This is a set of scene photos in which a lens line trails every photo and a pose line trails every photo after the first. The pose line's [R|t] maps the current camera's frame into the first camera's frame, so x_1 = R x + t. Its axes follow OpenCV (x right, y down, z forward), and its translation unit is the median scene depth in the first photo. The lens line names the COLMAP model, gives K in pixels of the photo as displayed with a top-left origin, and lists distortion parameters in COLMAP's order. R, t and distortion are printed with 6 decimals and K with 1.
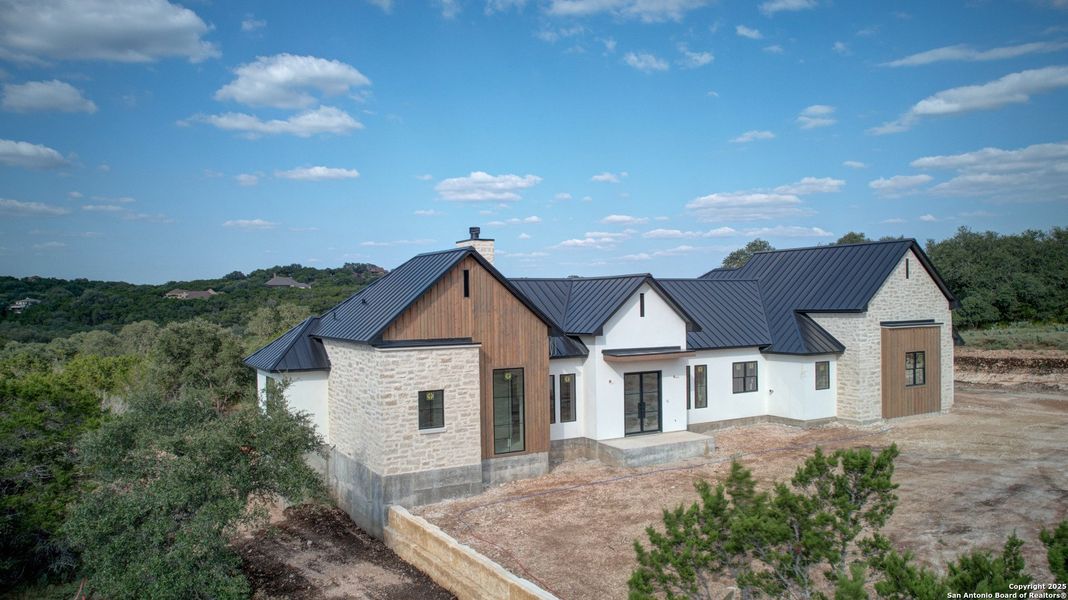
lens RADIAL K [[786.1, 0, 528.9], [0, 786.1, 303.0], [0, 0, 1]] dist [-0.065967, 0.048589]
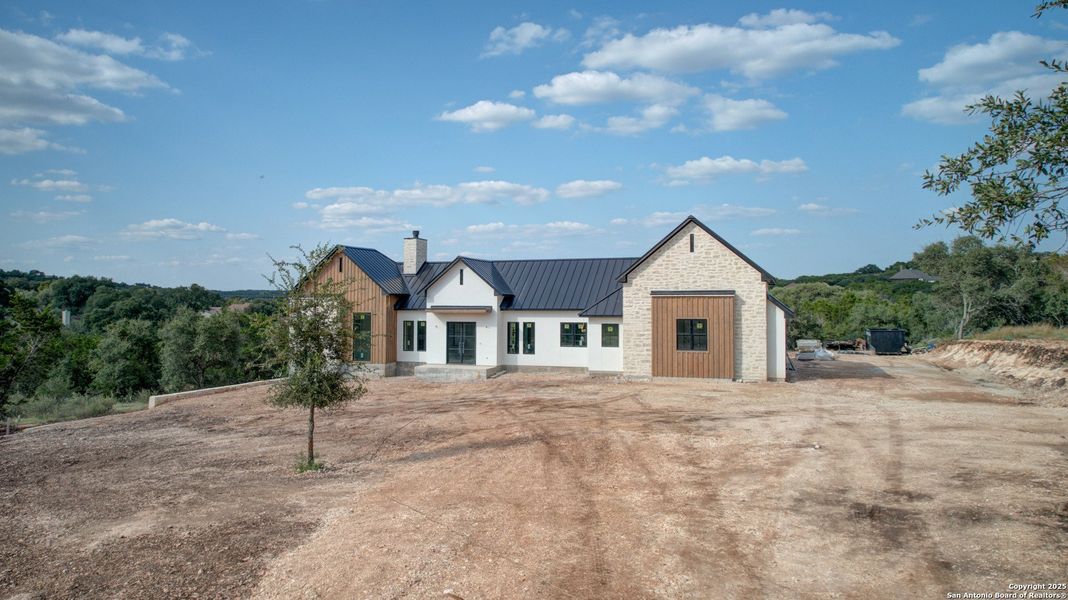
lens RADIAL K [[825.3, 0, 437.5], [0, 825.3, 298.8], [0, 0, 1]] dist [-0.041985, 0.002254]
pose [[0.594156, 0.008594, -0.804304, 1.248187], [-0.010437, 0.999941, 0.002975, 0.035695], [0.804282, 0.006627, 0.594211, 0.031629]]
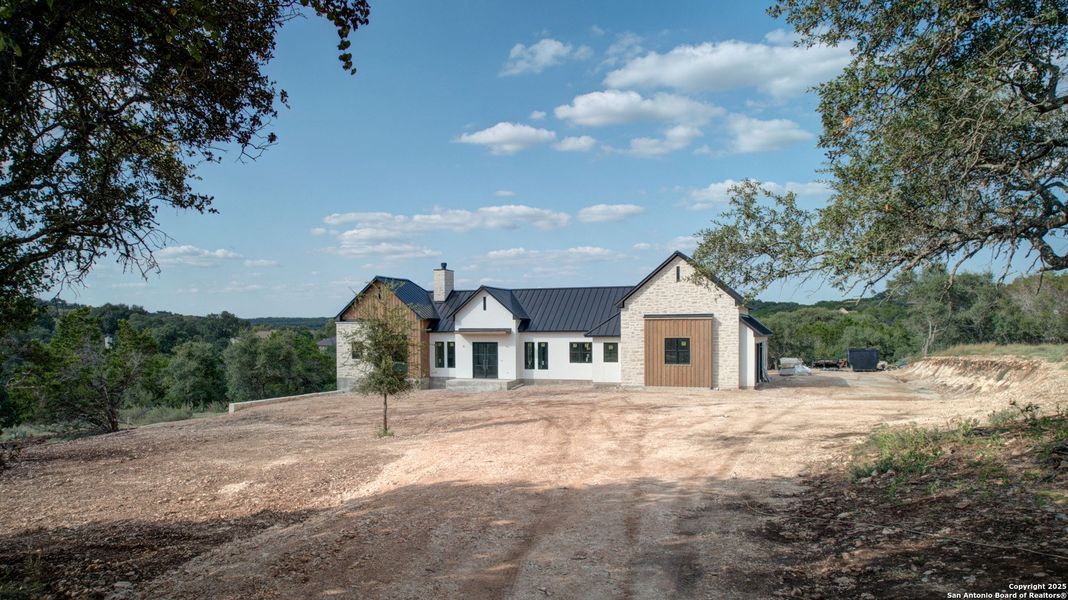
lens RADIAL K [[847.6, 0, 439.3], [0, 847.6, 333.6], [0, 0, 1]] dist [-0.068430, 0.000451]
pose [[0.577519, 0.013936, -0.816258, 1.468474], [-0.005478, 0.999898, 0.013196, 0.040170], [0.816359, -0.003149, 0.577537, -0.150843]]
